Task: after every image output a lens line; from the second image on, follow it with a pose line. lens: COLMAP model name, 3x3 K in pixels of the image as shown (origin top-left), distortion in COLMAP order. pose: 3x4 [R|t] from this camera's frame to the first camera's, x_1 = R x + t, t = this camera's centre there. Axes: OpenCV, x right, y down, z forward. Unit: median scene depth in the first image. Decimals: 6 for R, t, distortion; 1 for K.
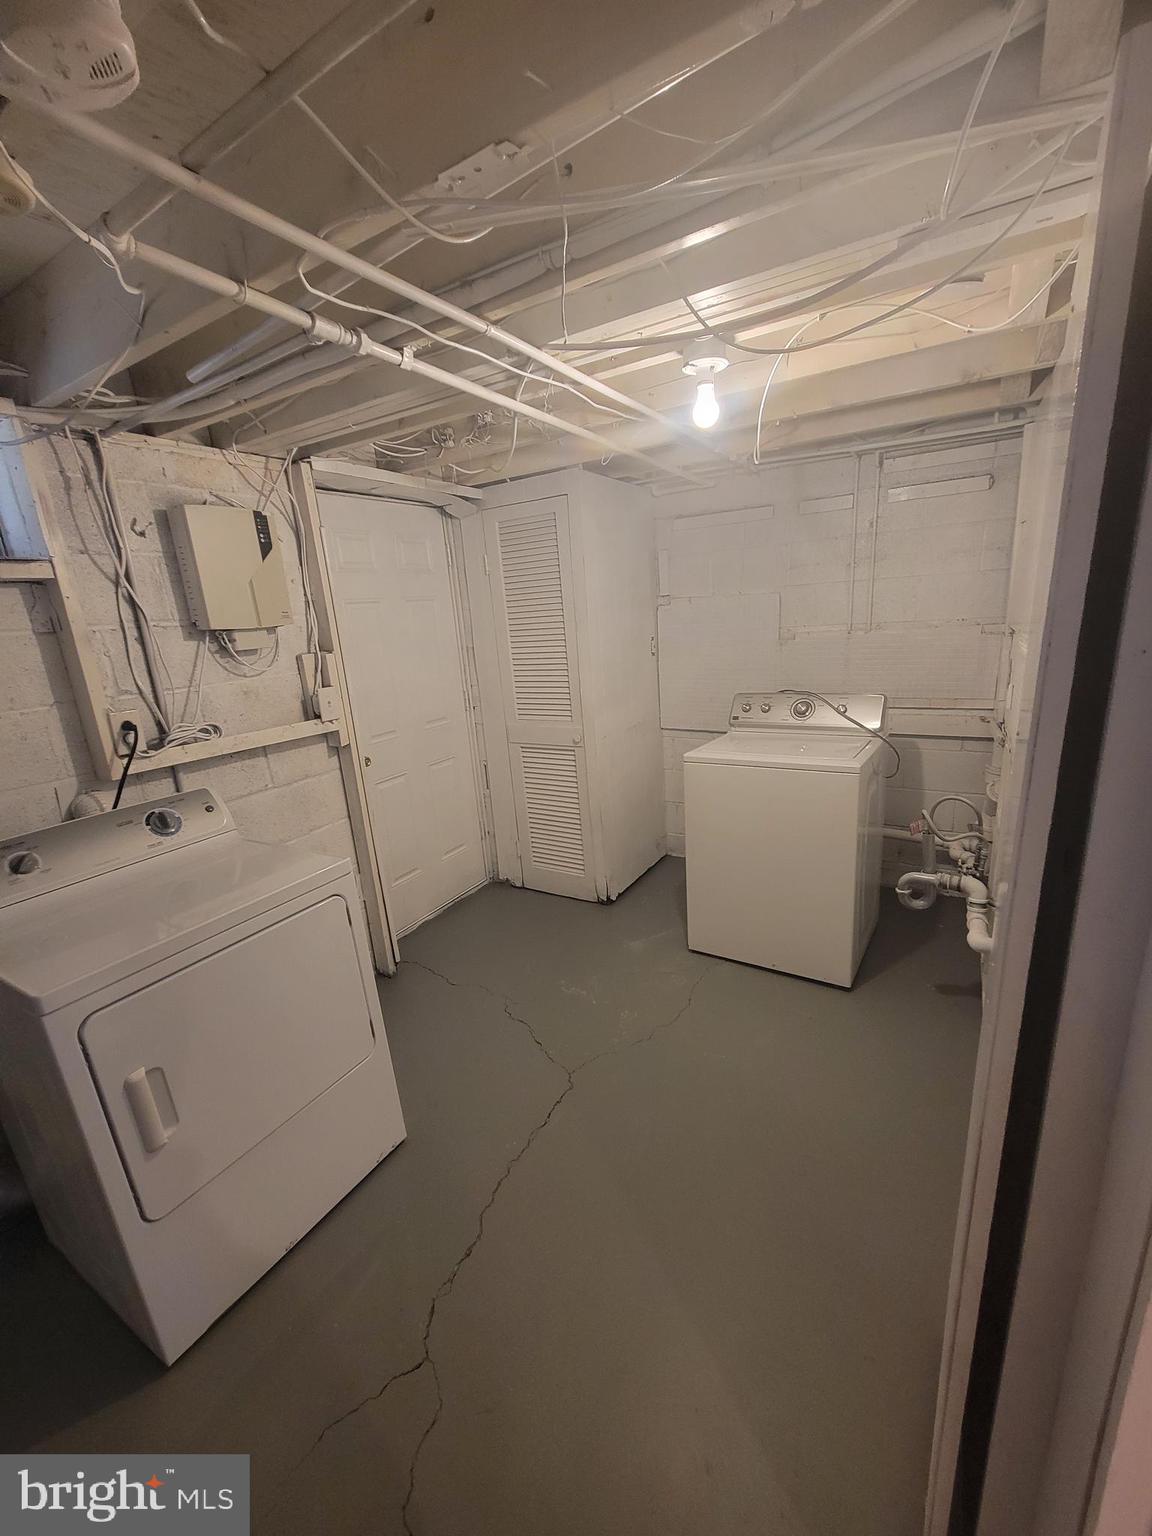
lens RADIAL K [[625.6, 0, 577.8], [0, 625.6, 782.4], [0, 0, 1]] dist [-0.002134, 0.000125]
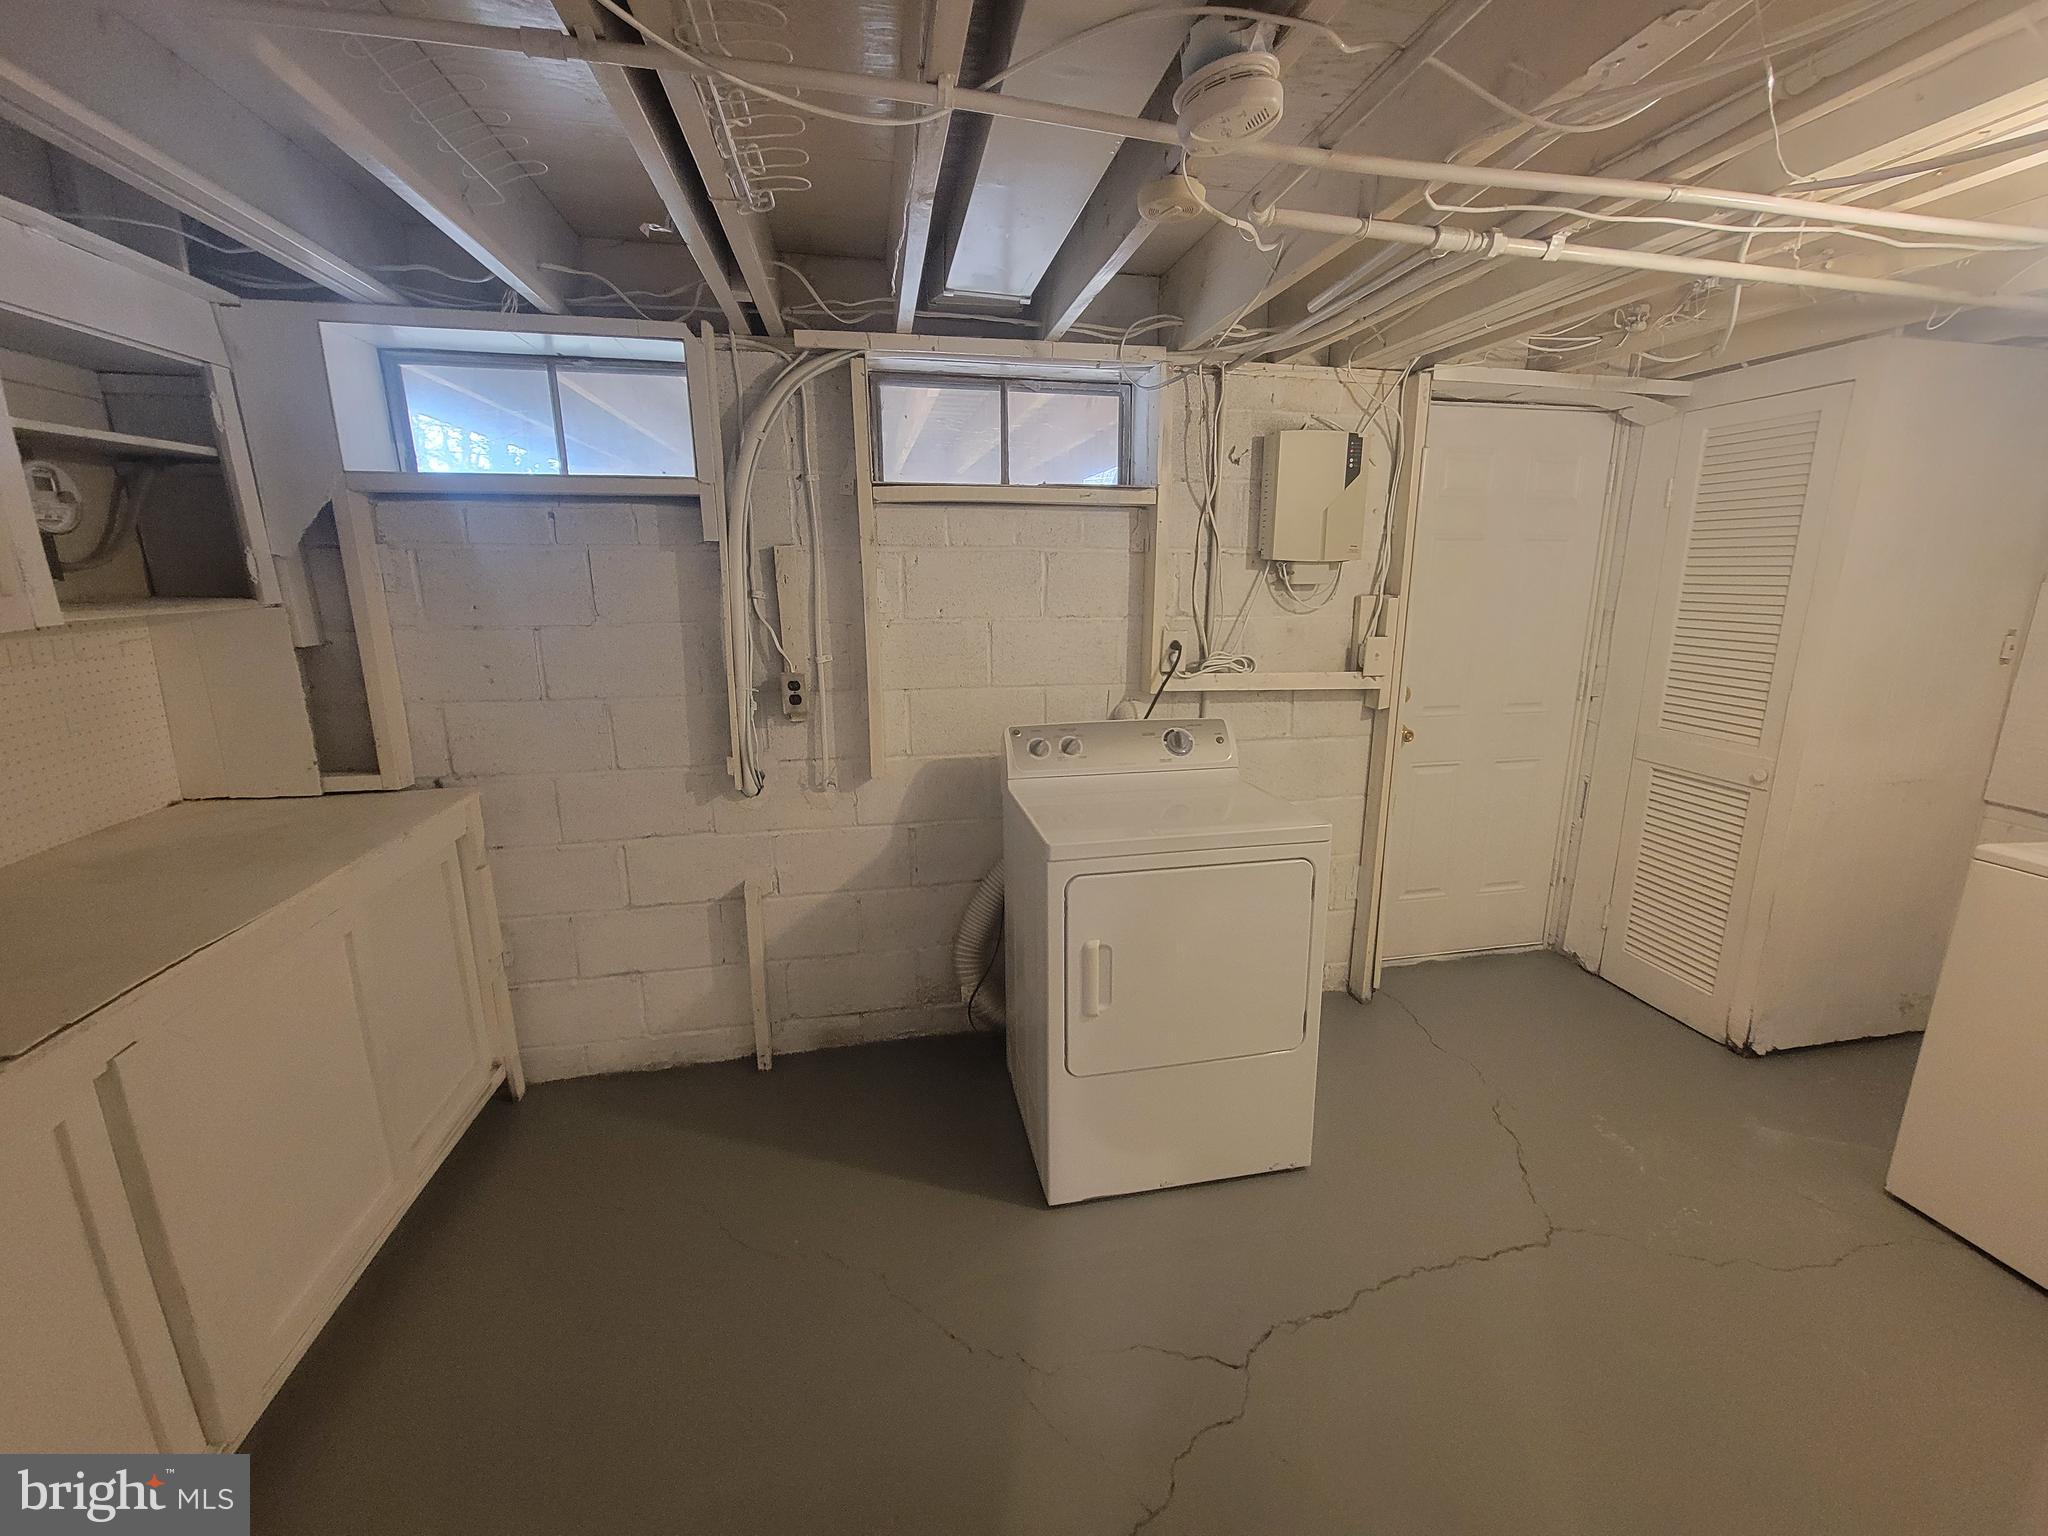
lens RADIAL K [[834.2, 0, 1029.9], [0, 834.2, 763.1], [0, 0, 1]] dist [-0.002134, 0.000125]
pose [[0.666644, 0.239008, -0.706017, 0.144722], [-0.245929, 0.964684, 0.094360, 0.026948], [0.703637, 0.110726, 0.701880, -0.124565]]
